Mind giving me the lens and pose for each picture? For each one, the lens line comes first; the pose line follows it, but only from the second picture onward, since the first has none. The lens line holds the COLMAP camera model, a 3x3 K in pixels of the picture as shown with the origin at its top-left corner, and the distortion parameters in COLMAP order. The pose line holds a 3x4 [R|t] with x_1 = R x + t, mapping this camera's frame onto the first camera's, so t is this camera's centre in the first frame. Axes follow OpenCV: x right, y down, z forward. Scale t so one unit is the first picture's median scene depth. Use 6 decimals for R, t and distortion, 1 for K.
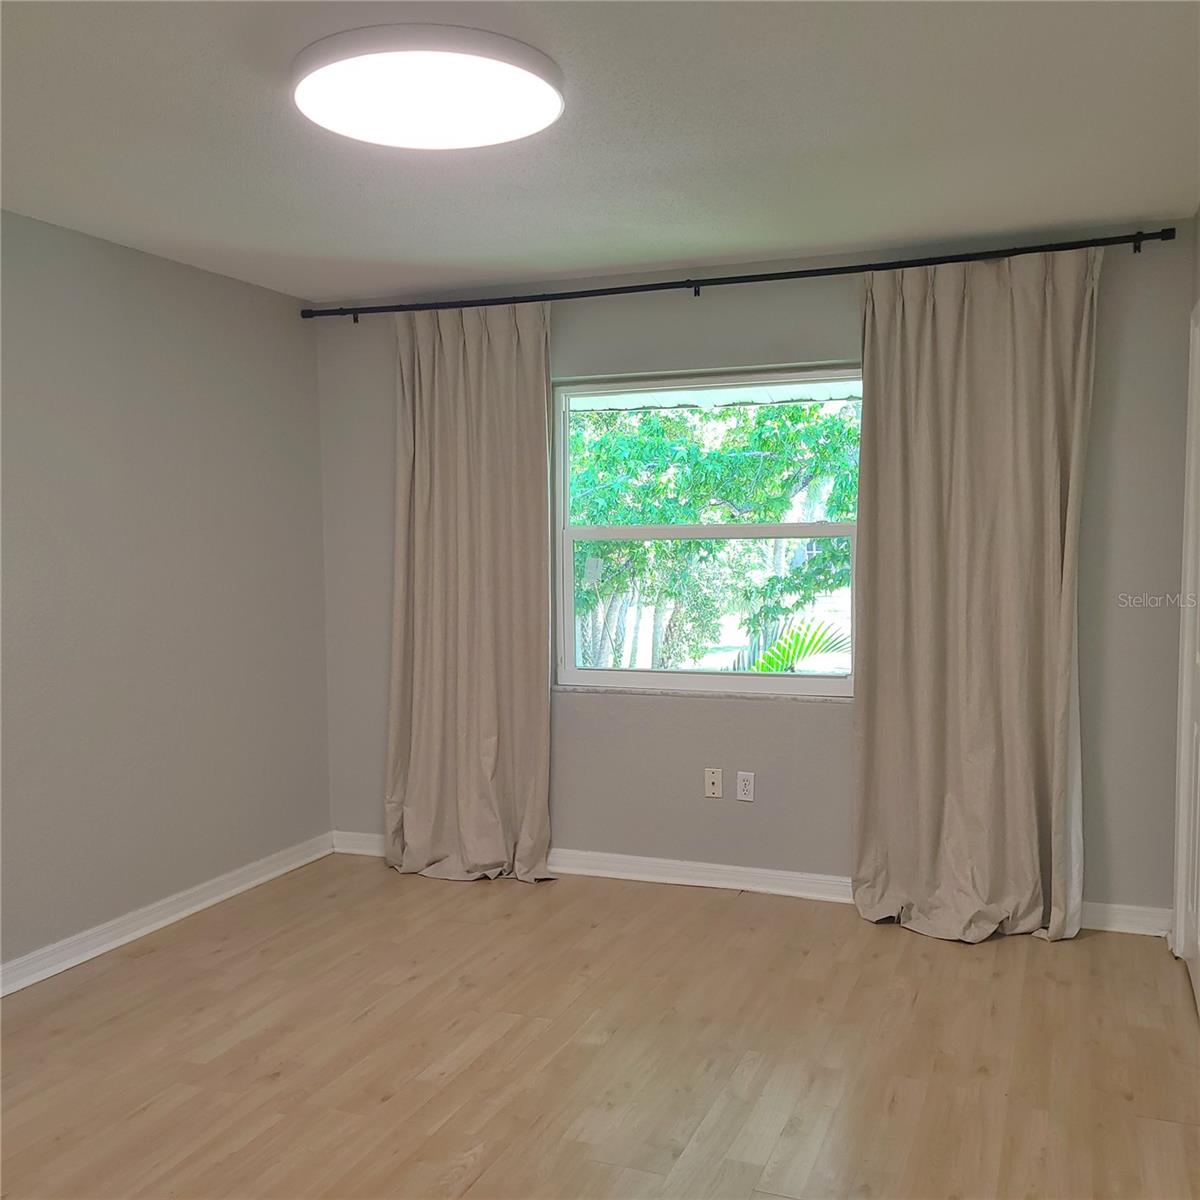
lens RADIAL K [[1242.8, 0, 607.5], [0, 1242.8, 601.7], [0, 0, 1]] dist [0.056160, 0.000000]
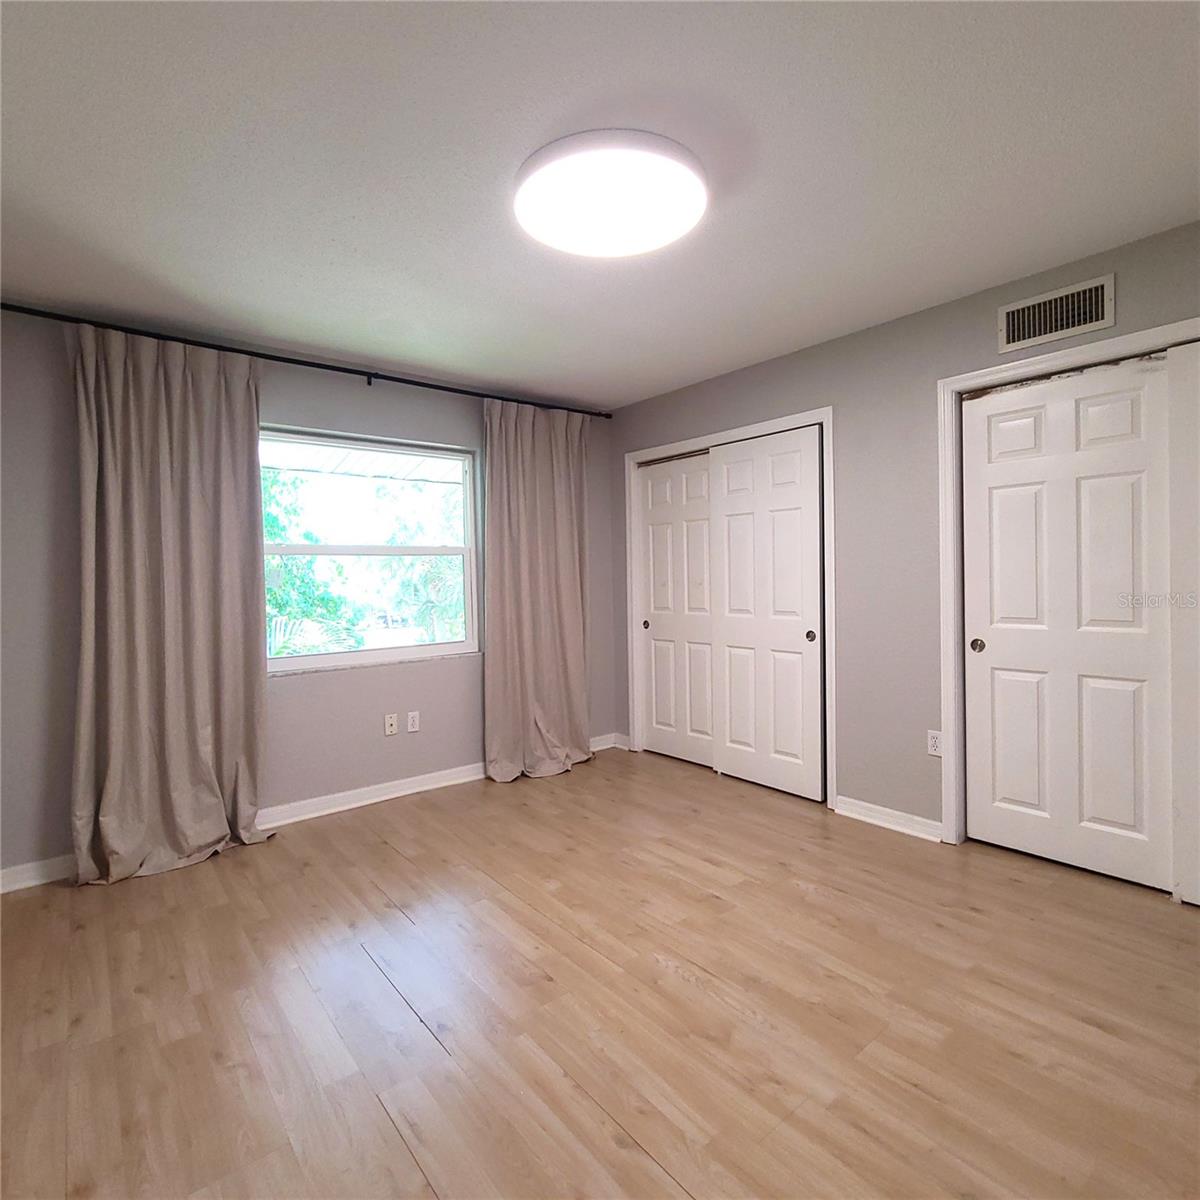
lens RADIAL K [[667.8, 0, 602.5], [0, 667.8, 595.3], [0, 0, 1]] dist [0.000101, 0.000372]
pose [[0.465104, -0.021998, 0.884983, -0.508374], [0.065681, 0.997793, -0.009717, 0.021294], [-0.882816, 0.062645, 0.465523, 0.440064]]
